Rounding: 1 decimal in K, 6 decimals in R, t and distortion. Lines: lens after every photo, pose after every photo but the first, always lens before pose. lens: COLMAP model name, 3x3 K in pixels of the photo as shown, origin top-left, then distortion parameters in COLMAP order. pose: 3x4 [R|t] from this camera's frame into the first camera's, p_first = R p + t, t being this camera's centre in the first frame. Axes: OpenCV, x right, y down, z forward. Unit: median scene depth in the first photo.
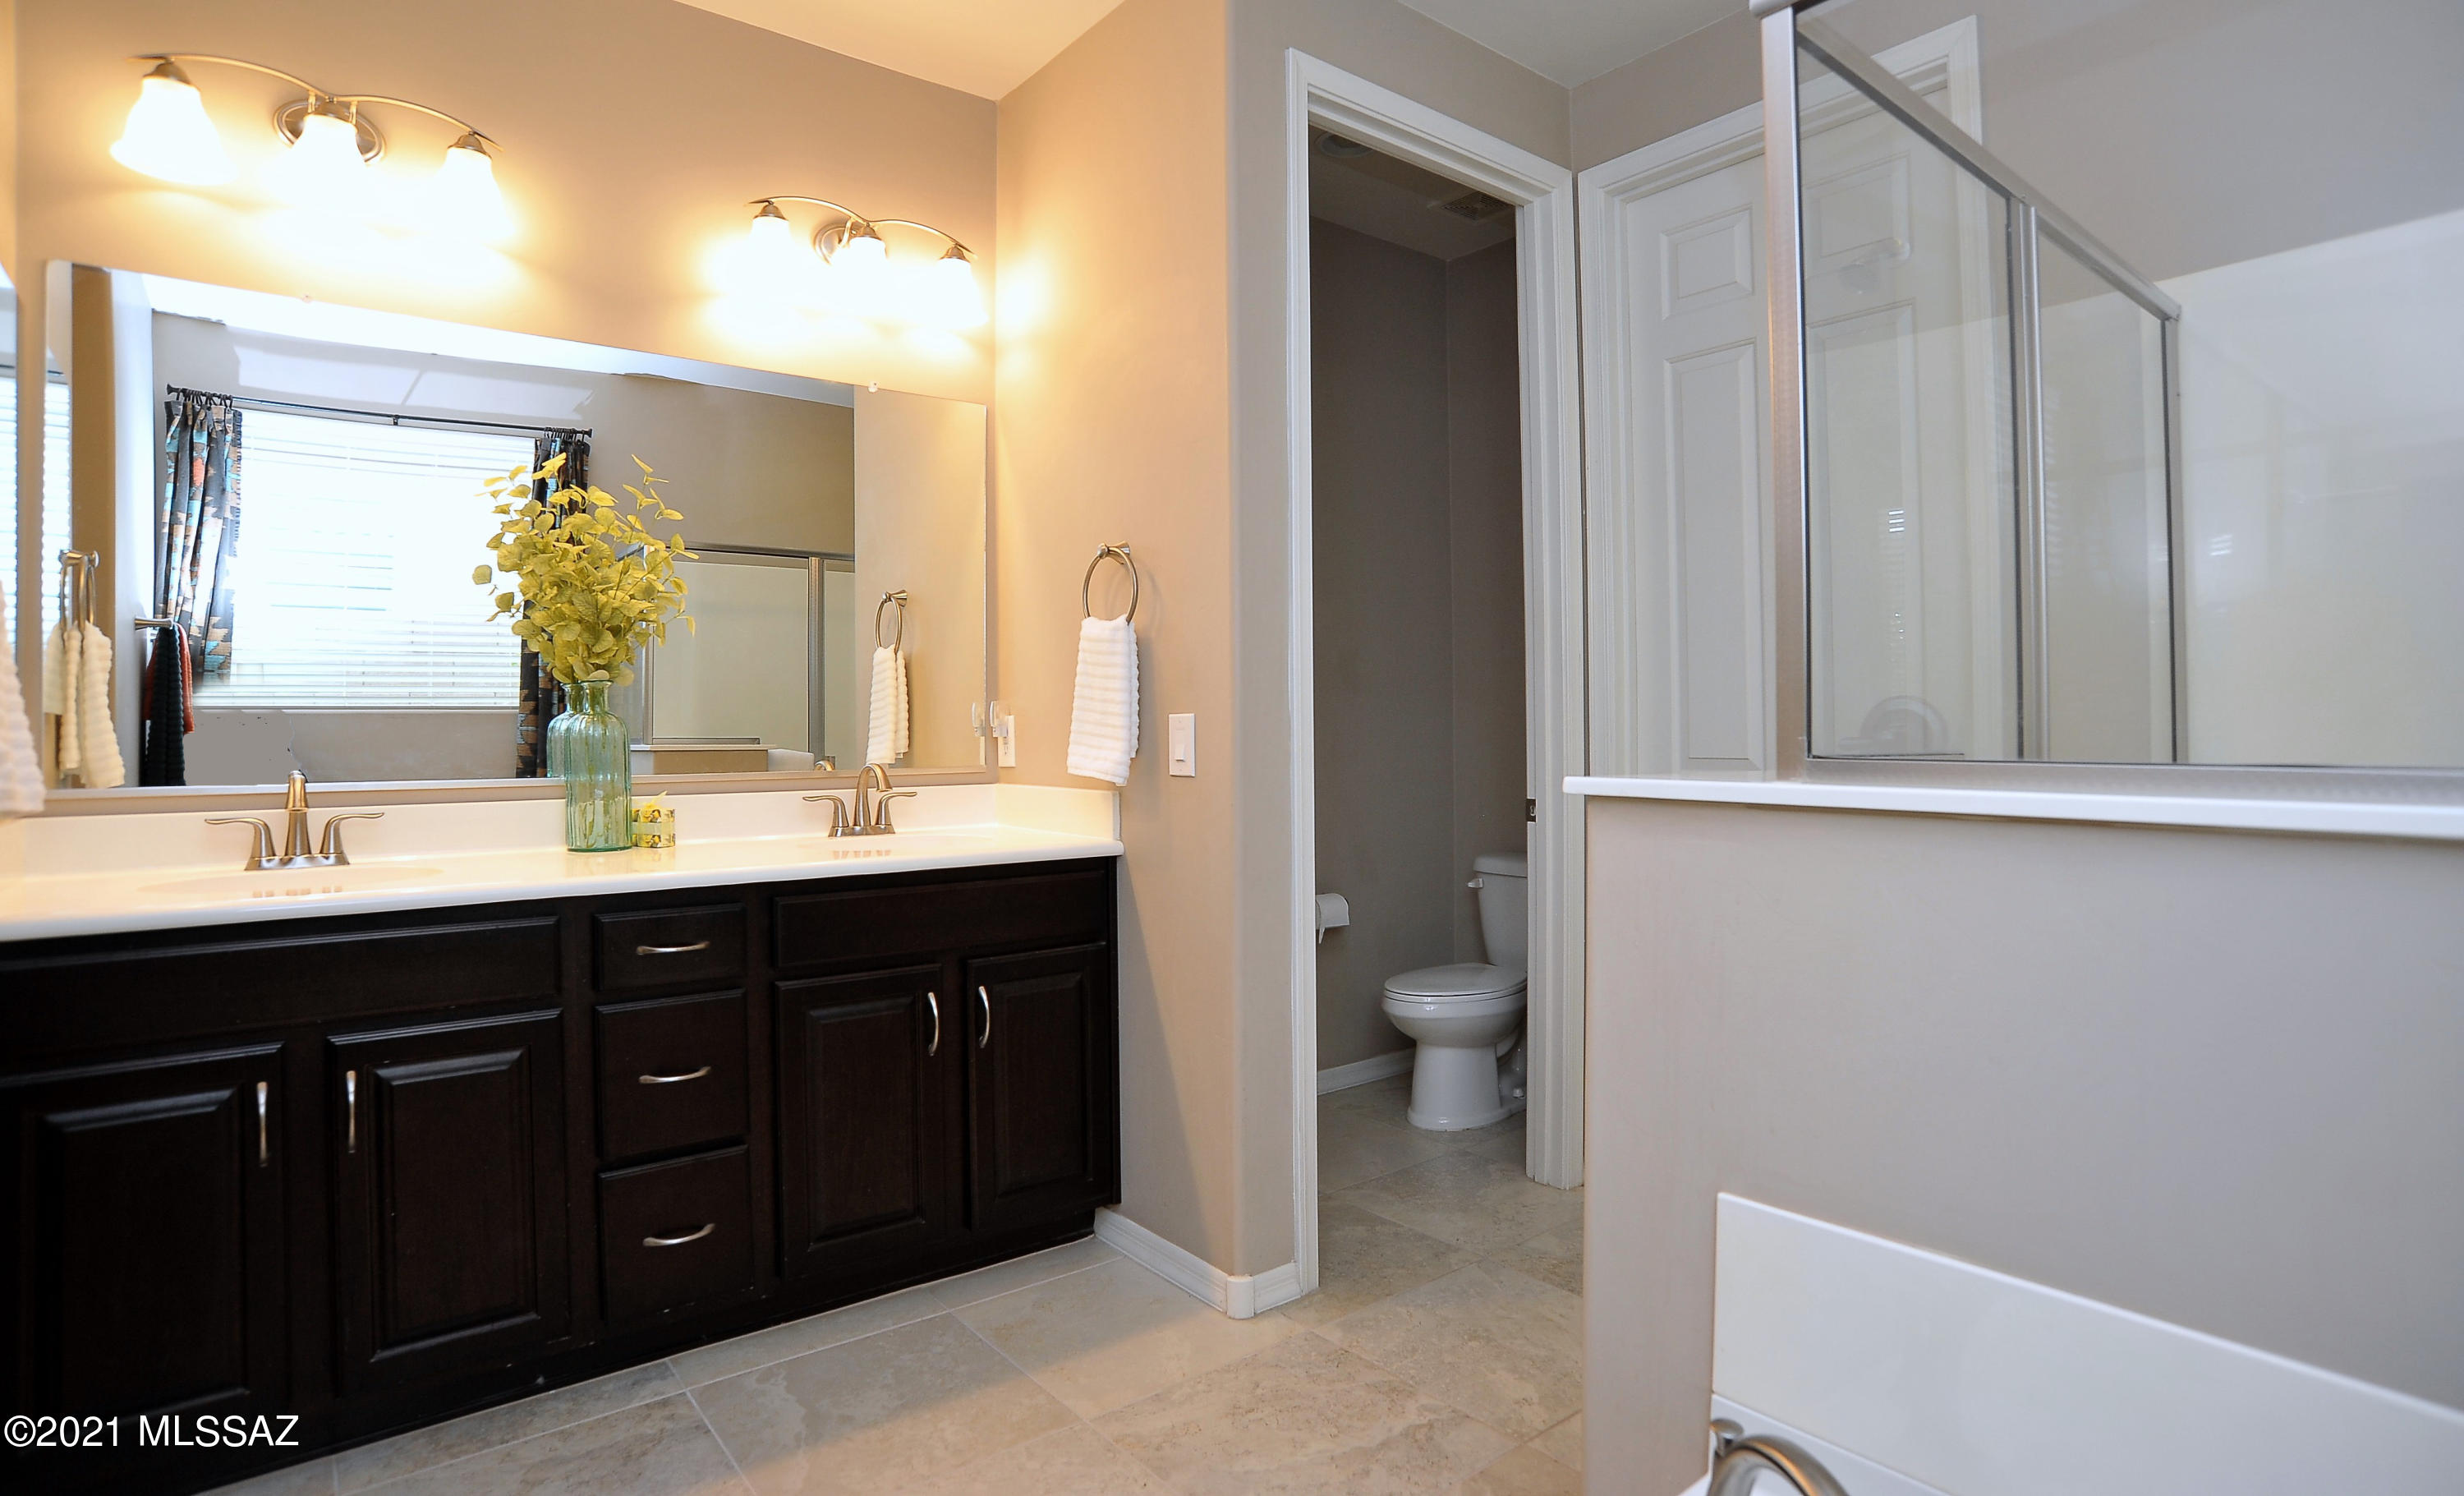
lens RADIAL K [[1283.4, 0, 1232.0], [0, 1283.4, 748.0], [0, 0, 1]] dist [-0.078140, 0.054742]
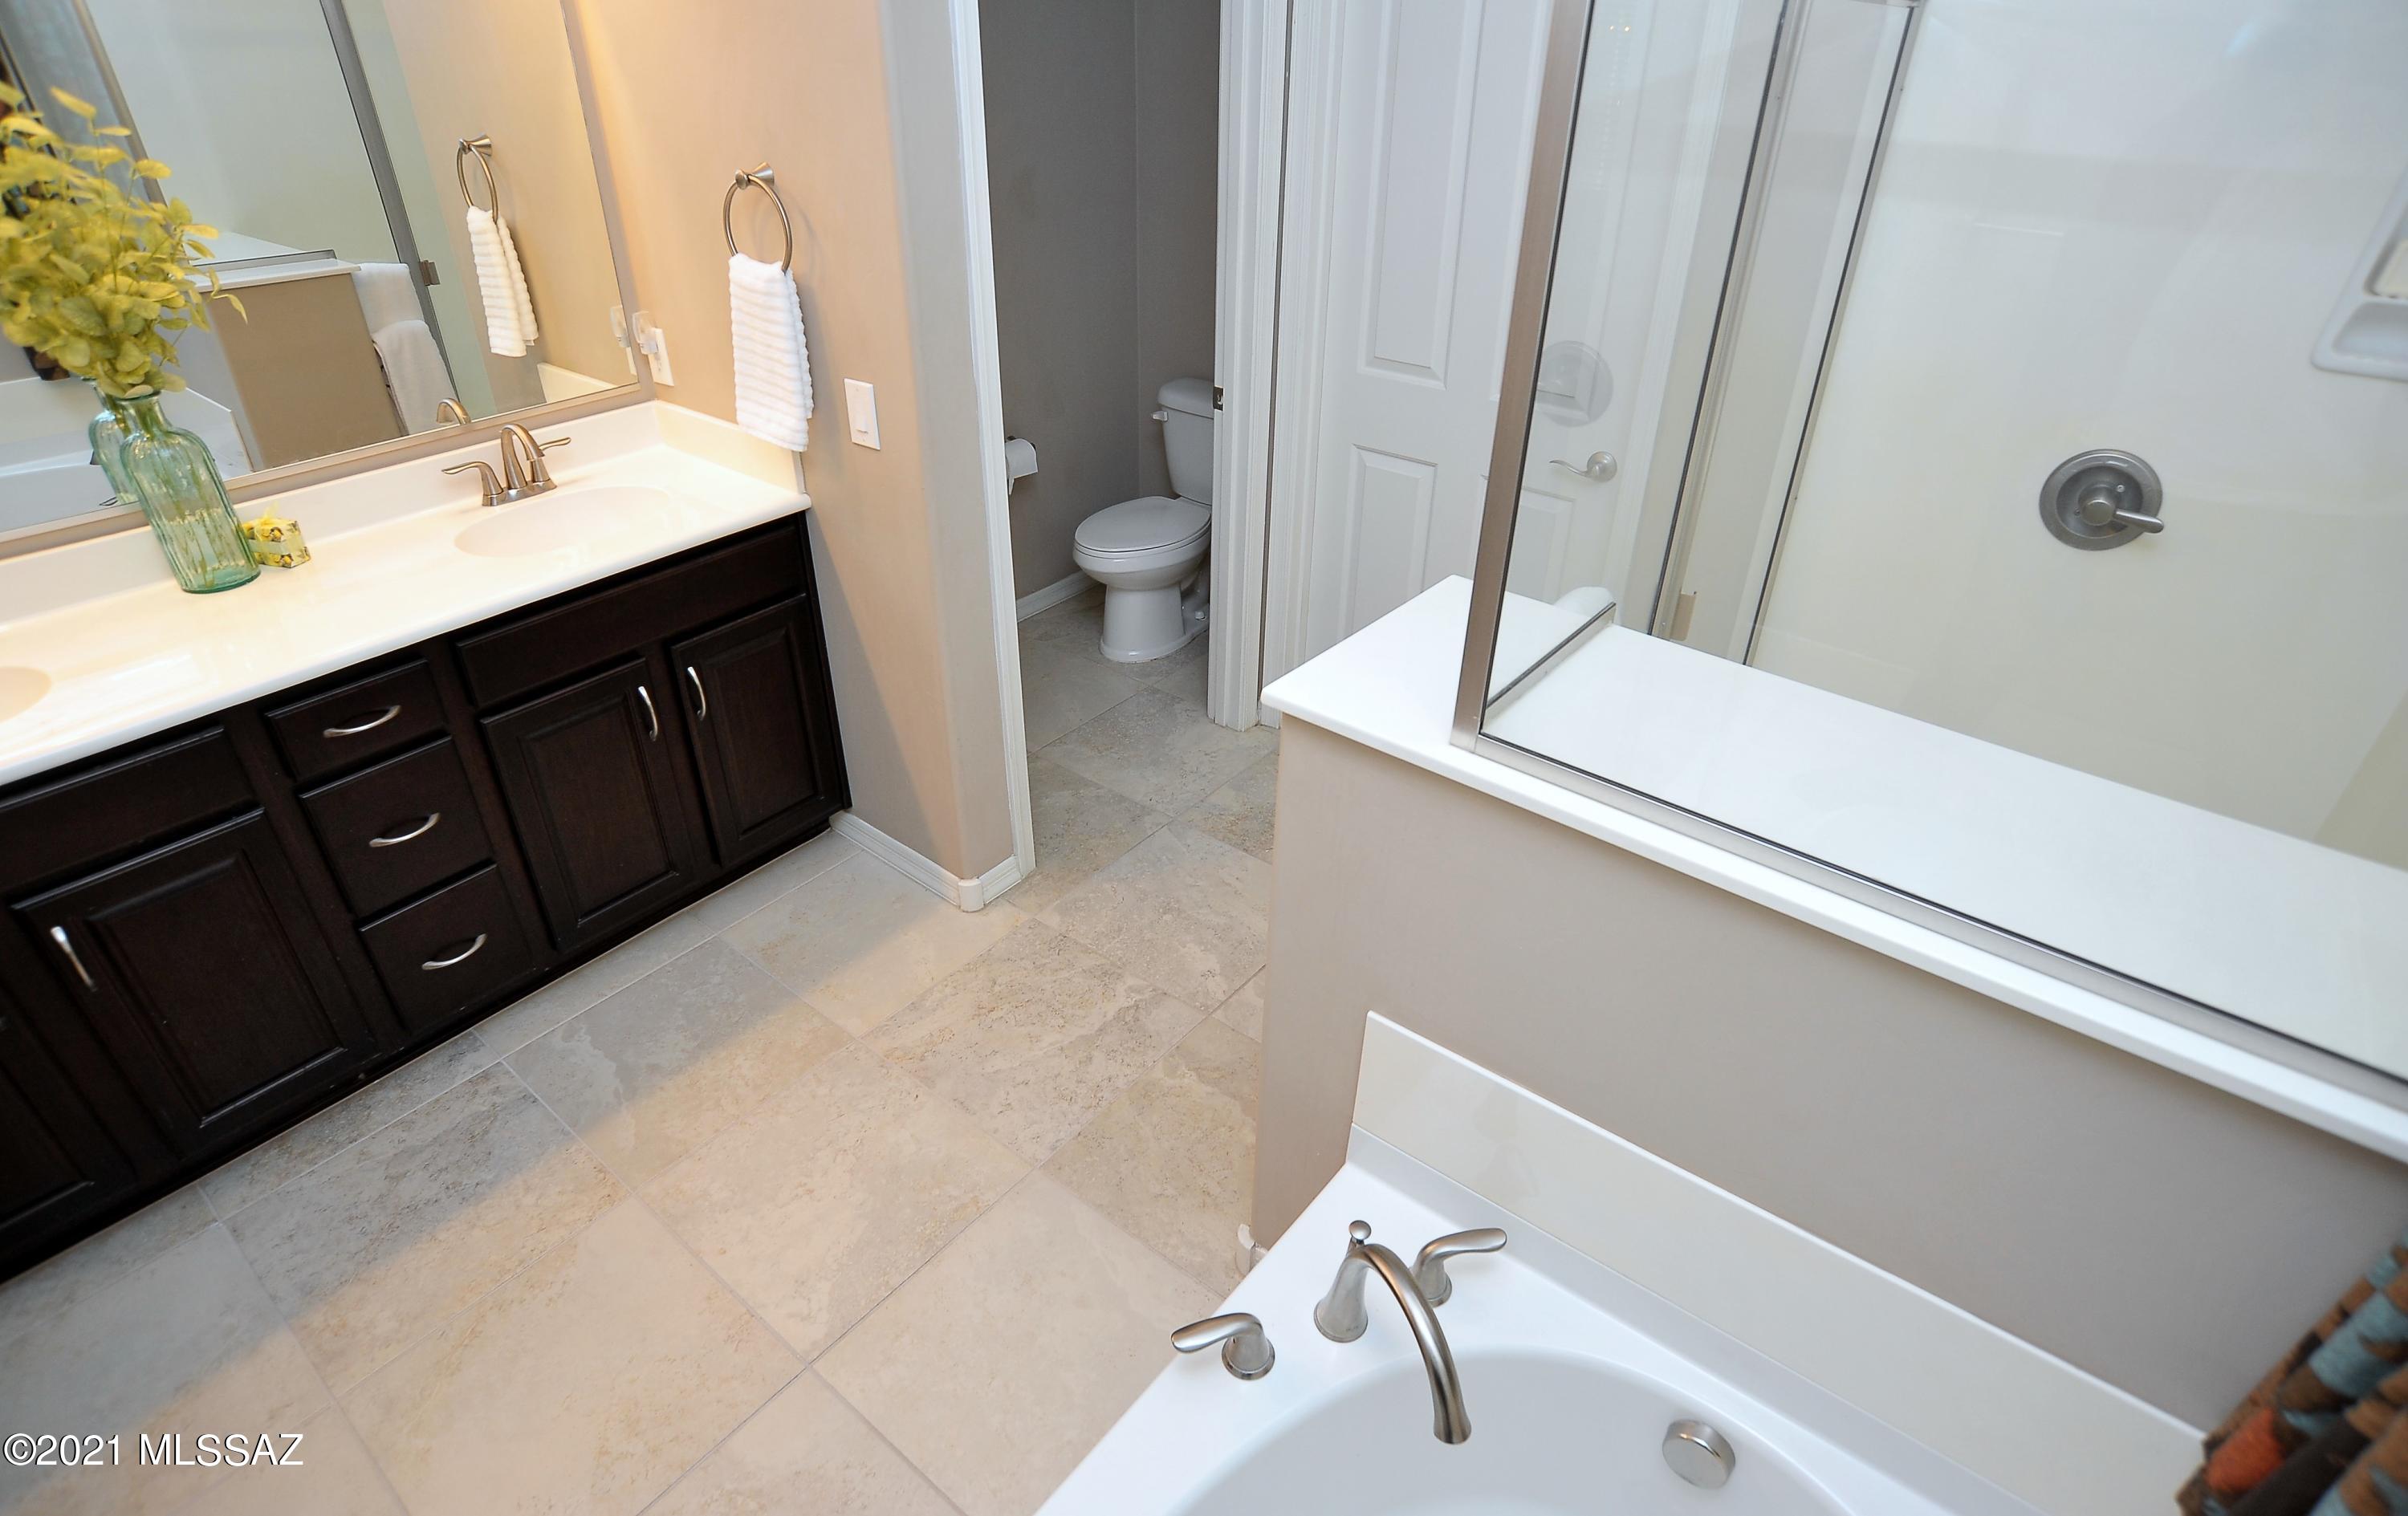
lens RADIAL K [[1246.1, 0, 1204.0], [0, 1246.1, 758.0], [0, 0, 1]] dist [-0.099844, 0.064280]
pose [[0.973856, -0.101487, 0.203235, -0.003873], [-0.020535, 0.851663, 0.523687, -0.271469], [-0.226235, -0.514169, 0.827314, 0.065451]]
